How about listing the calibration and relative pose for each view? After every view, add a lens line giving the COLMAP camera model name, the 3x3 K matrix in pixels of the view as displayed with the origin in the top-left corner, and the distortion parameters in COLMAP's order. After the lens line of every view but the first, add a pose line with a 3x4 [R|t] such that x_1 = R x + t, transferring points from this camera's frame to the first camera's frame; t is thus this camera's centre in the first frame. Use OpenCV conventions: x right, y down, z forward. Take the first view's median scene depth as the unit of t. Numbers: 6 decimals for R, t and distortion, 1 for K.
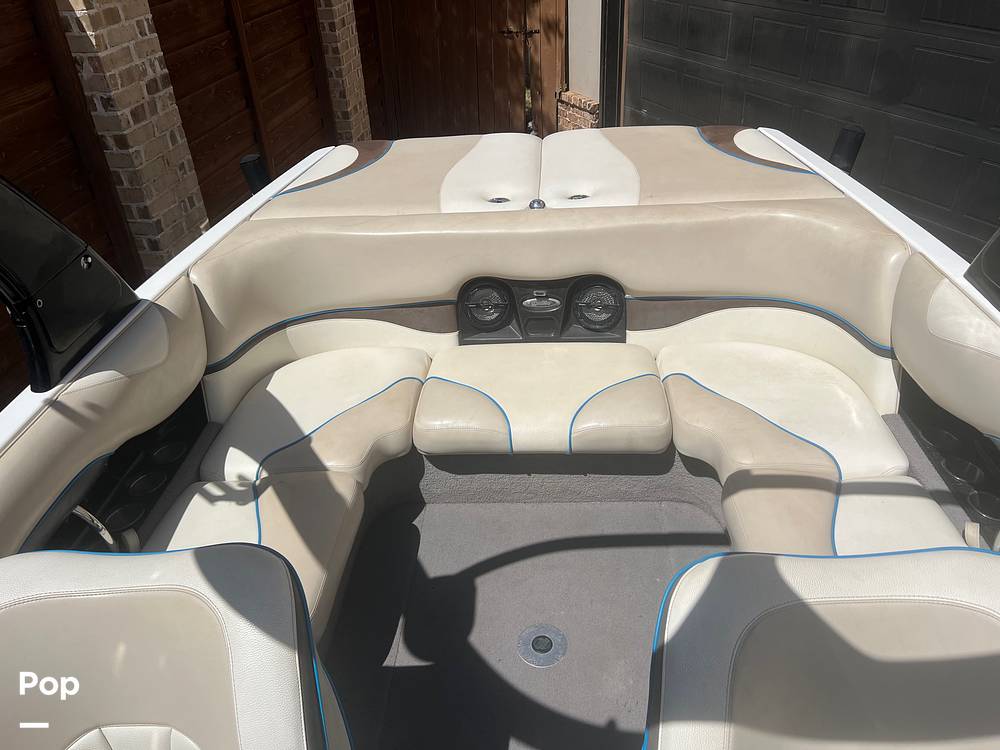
lens RADIAL K [[758.9, 0, 498.6], [0, 758.9, 359.8], [0, 0, 1]] dist [0.060130, -0.072189]
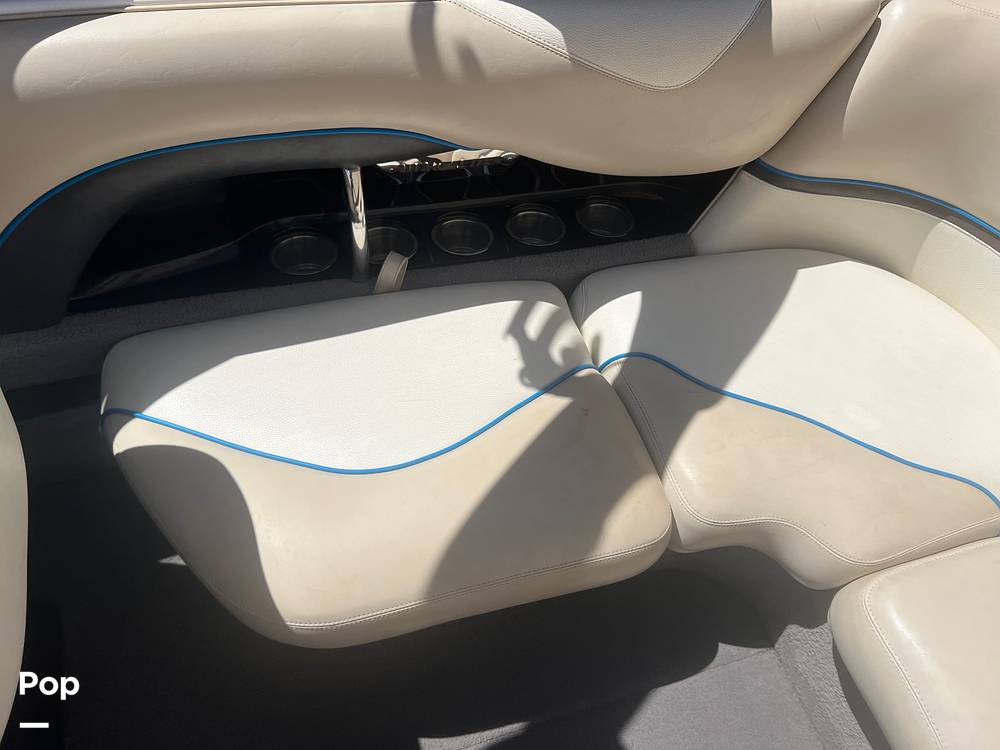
lens RADIAL K [[738.6, 0, 500.0], [0, 738.6, 375.0], [0, 0, 1]] dist [0.002456, -0.059359]
pose [[0.322561, 0.823147, -0.467315, -0.083742], [-0.592069, 0.560657, 0.578893, -0.105042], [0.738518, 0.089954, 0.668207, 0.582077]]
